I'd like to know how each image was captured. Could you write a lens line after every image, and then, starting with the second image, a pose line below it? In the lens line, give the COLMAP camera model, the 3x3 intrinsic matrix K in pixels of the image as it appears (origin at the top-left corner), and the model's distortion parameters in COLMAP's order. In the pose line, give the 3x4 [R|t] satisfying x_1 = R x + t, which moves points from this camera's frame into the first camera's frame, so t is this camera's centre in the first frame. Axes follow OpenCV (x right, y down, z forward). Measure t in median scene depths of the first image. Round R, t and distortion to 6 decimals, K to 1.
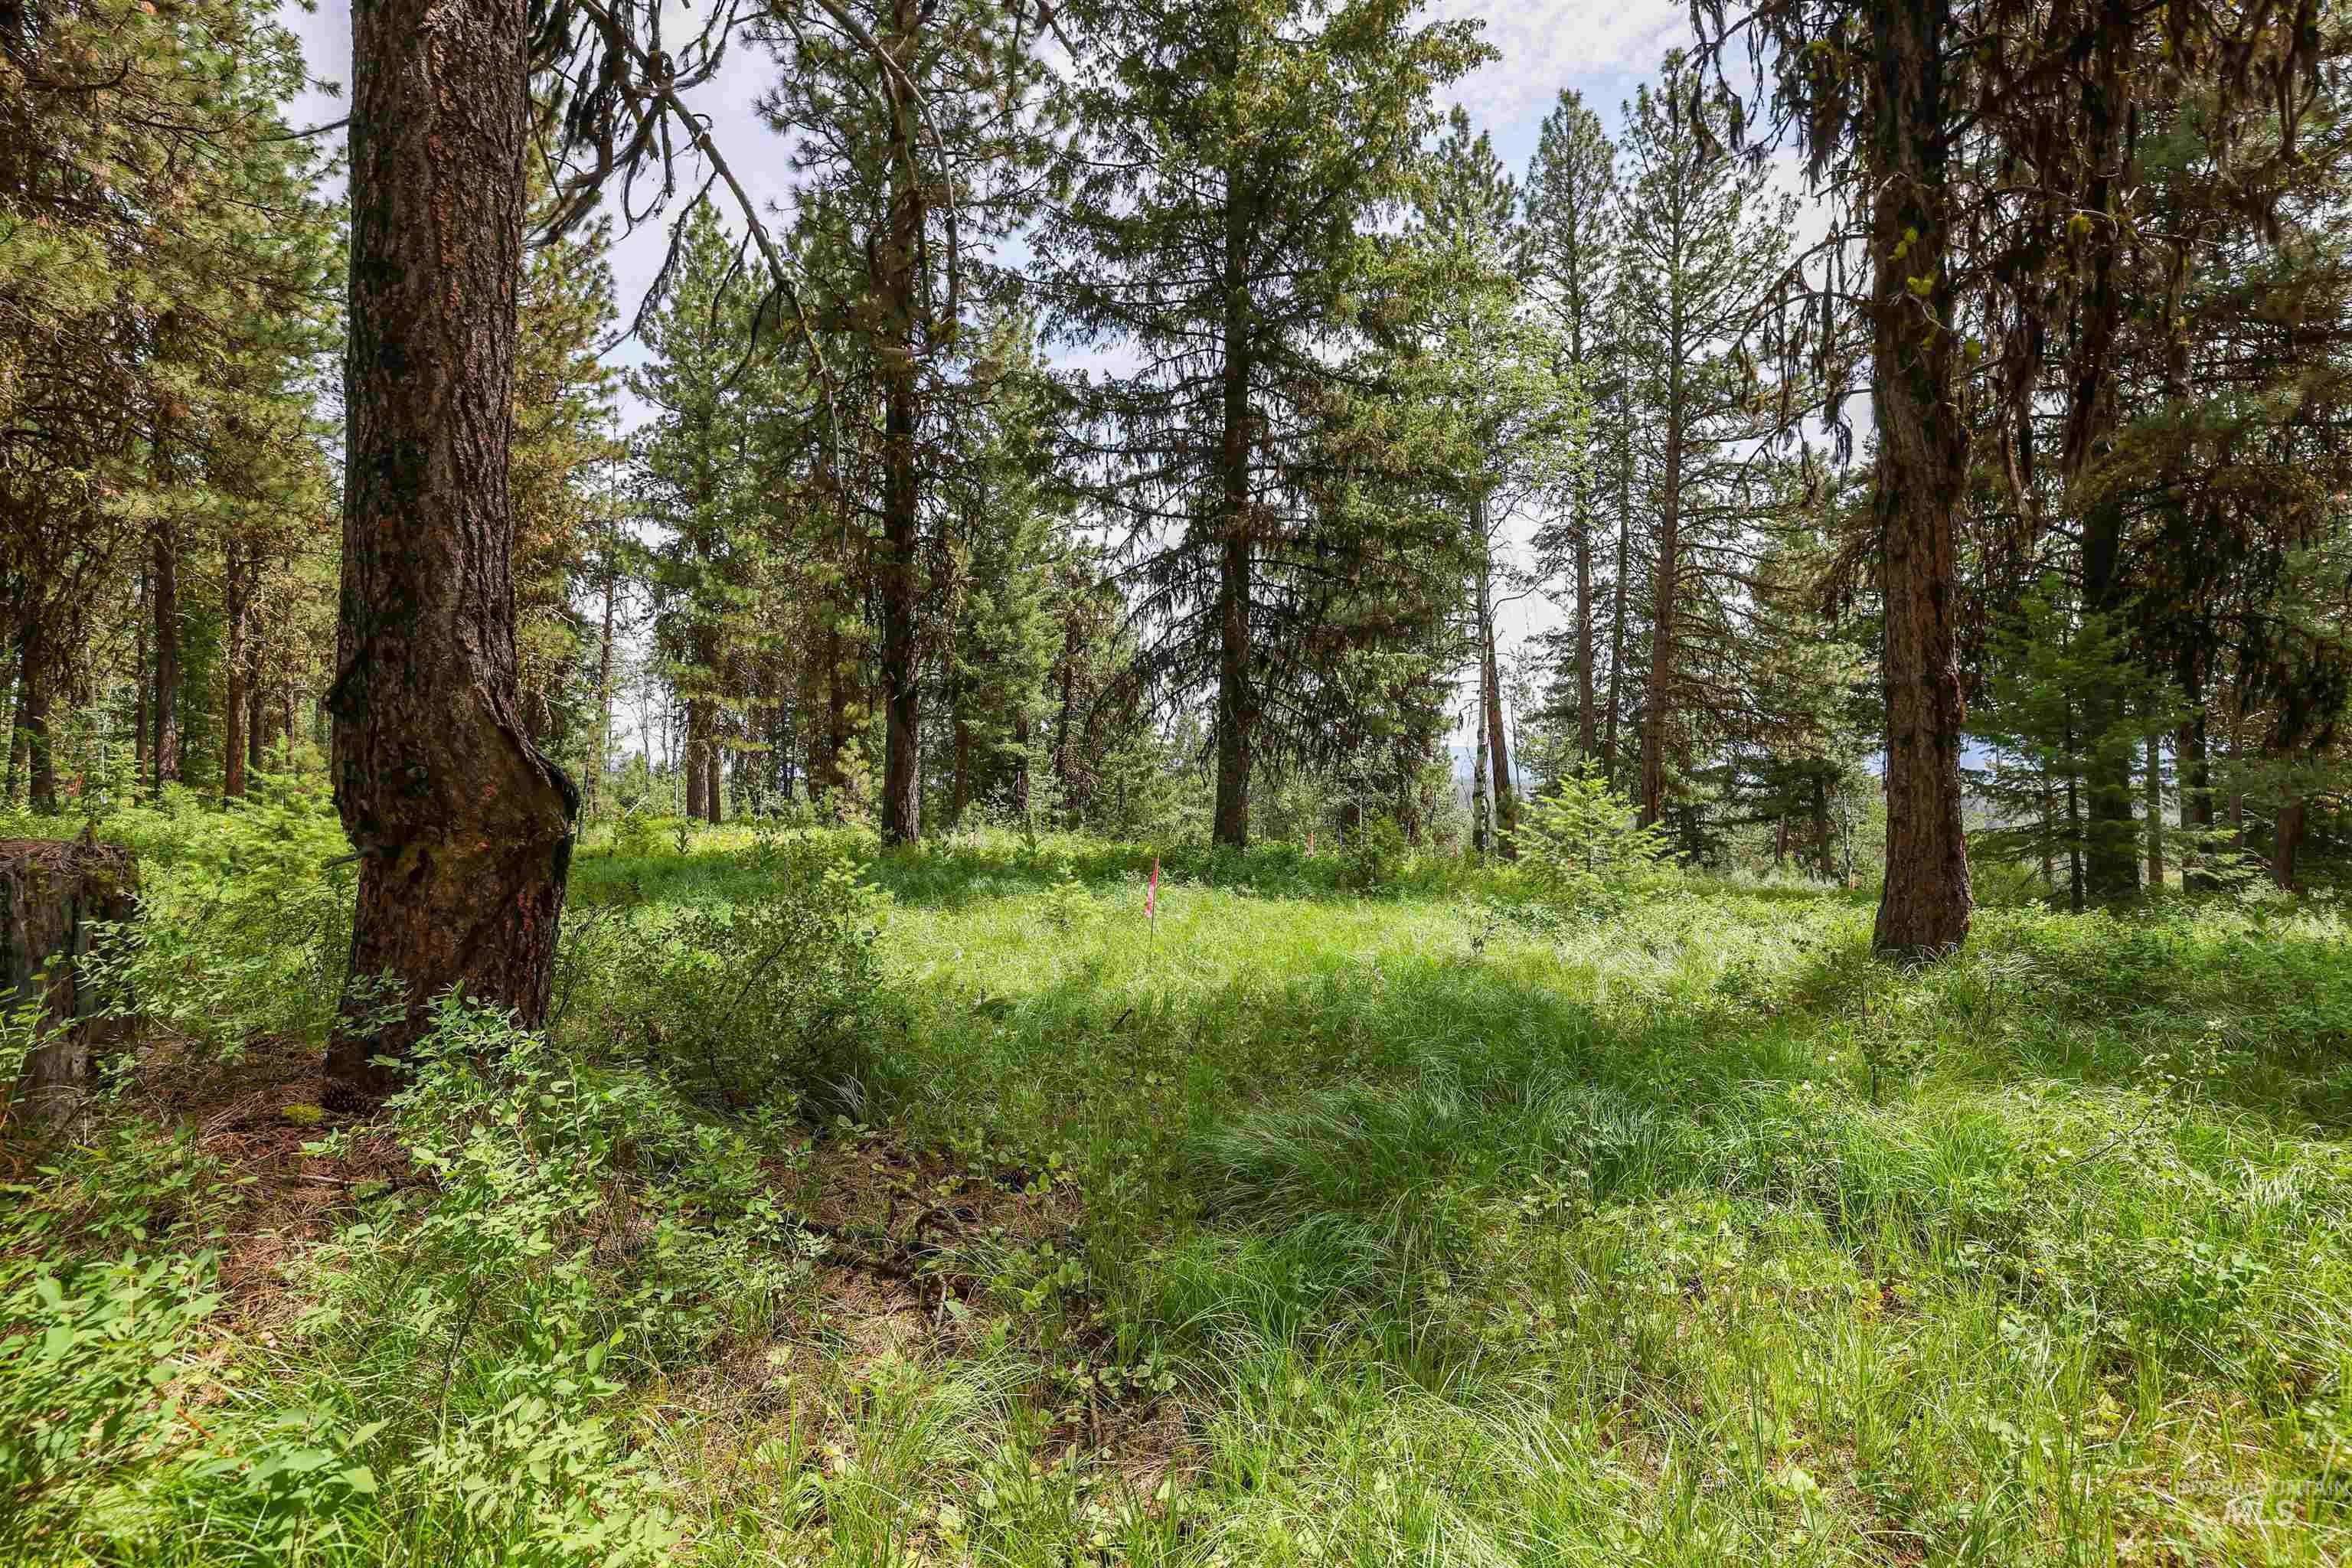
lens RADIAL K [[1016.8, 0, 1180.6], [0, 1016.8, 778.3], [0, 0, 1]] dist [-0.016095, -0.000065]
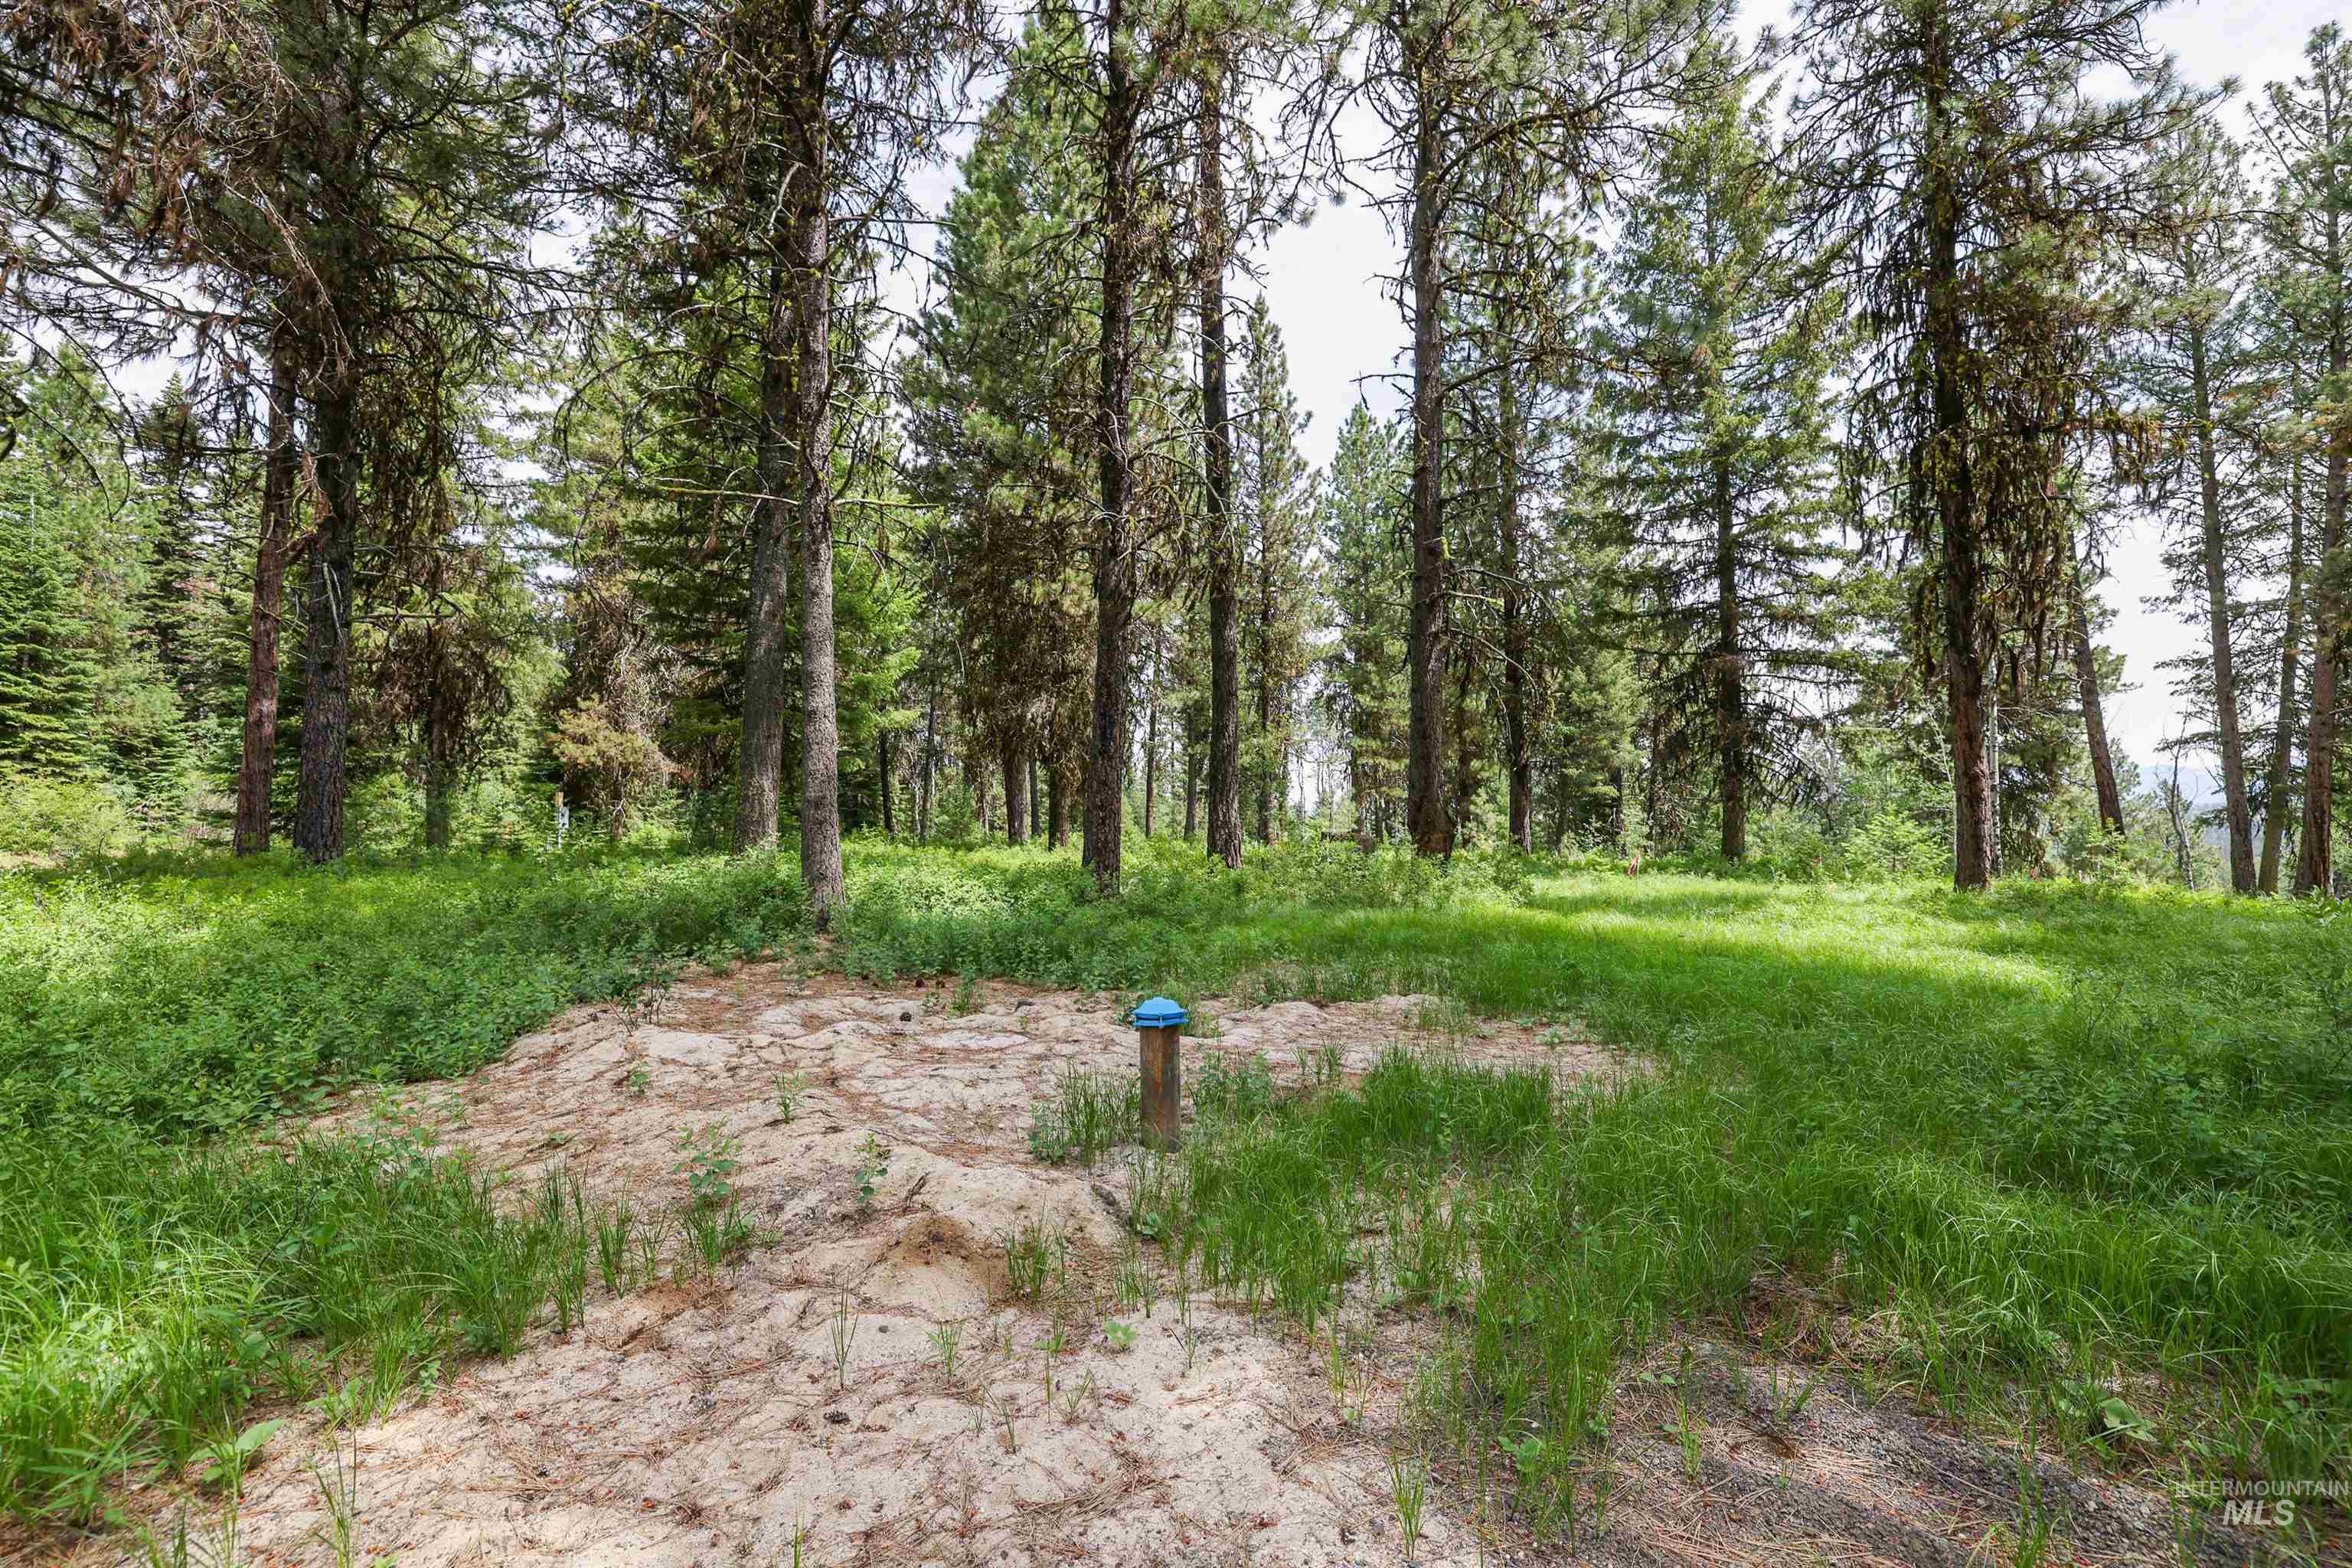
lens RADIAL K [[1016.8, 0, 1179.2], [0, 1016.8, 777.4], [0, 0, 1]] dist [-0.016095, -0.000065]
pose [[0.835026, -0.033002, -0.549220, 0.083308], [0.012176, 0.999063, -0.041521, -0.000179], [0.550076, 0.027984, 0.834646, -0.329533]]
